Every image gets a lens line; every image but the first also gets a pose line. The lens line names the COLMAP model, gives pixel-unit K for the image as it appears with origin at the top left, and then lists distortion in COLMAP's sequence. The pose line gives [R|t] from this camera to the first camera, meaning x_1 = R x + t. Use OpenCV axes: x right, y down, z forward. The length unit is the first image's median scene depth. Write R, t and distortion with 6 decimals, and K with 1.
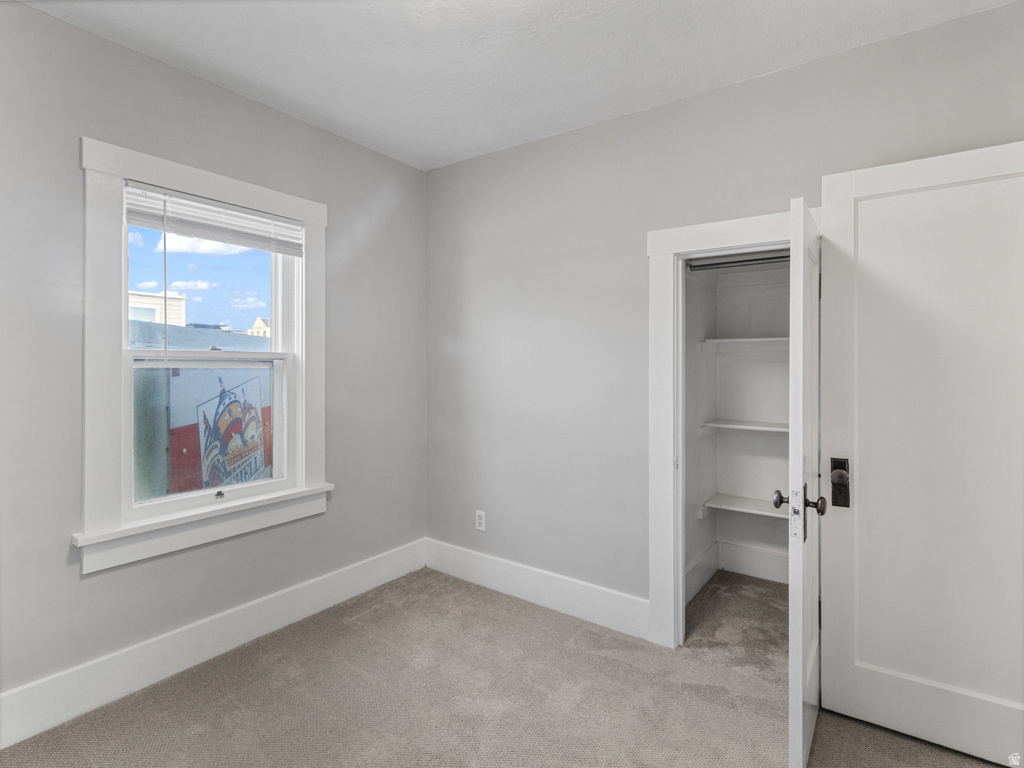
lens RADIAL K [[528.3, 0, 518.6], [0, 528.3, 361.0], [0, 0, 1]] dist [0.000839, -0.000305]
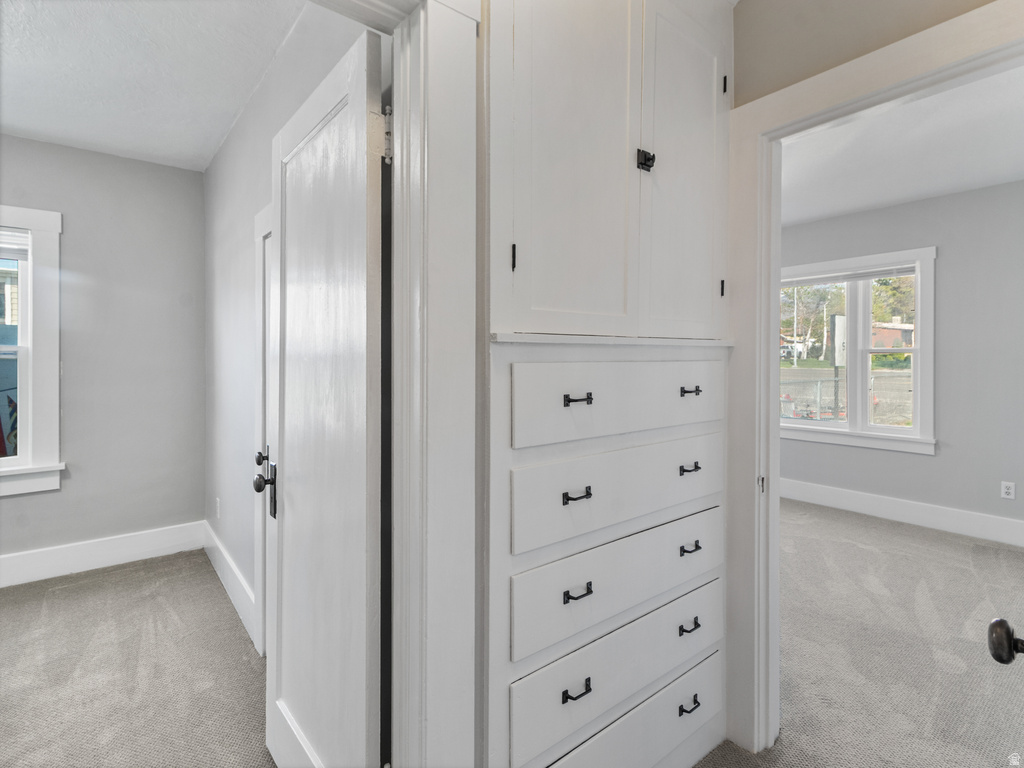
lens RADIAL K [[528.3, 0, 518.6], [0, 528.3, 361.0], [0, 0, 1]] dist [0.000839, -0.000305]
pose [[0.962447, 0.001491, -0.271466, 0.906484], [0.001635, 0.999935, 0.011289, 0.004755], [0.271465, -0.011309, 0.962382, 0.201801]]
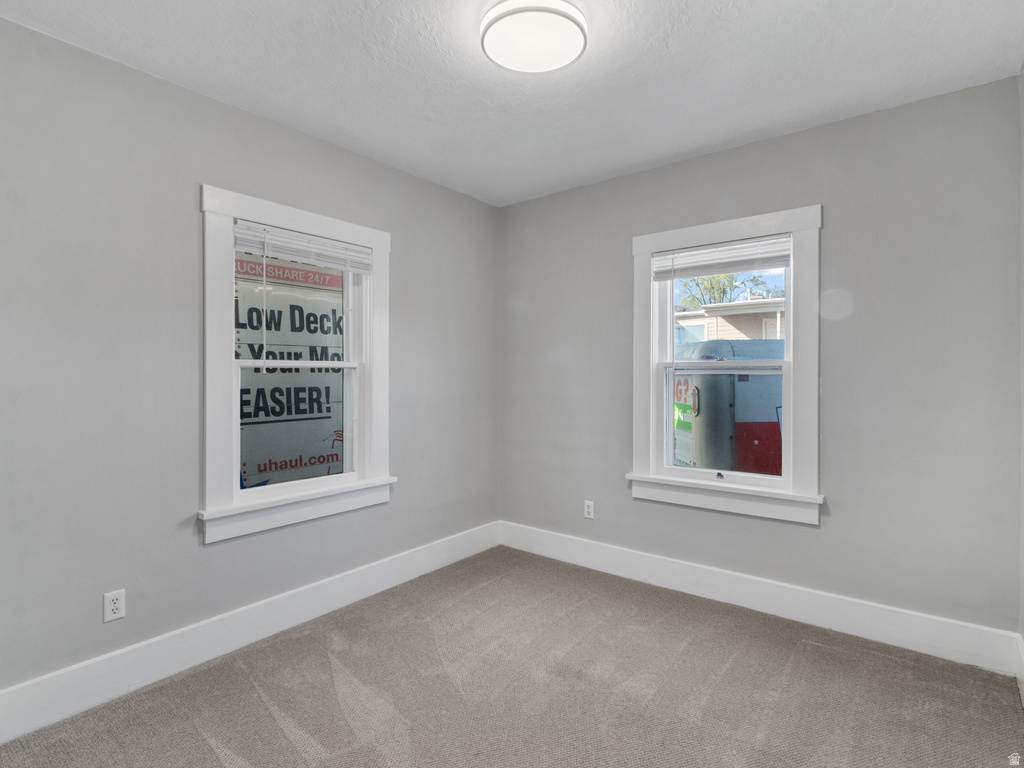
lens RADIAL K [[533.5, 0, 516.7], [0, 533.5, 375.6], [0, 0, 1]] dist [0.001759, 0.000731]
pose [[-0.045908, 0.004880, -0.998934, 0.654899], [0.010026, 0.999940, 0.004424, 0.003810], [0.998895, -0.009812, -0.045955, 0.521815]]
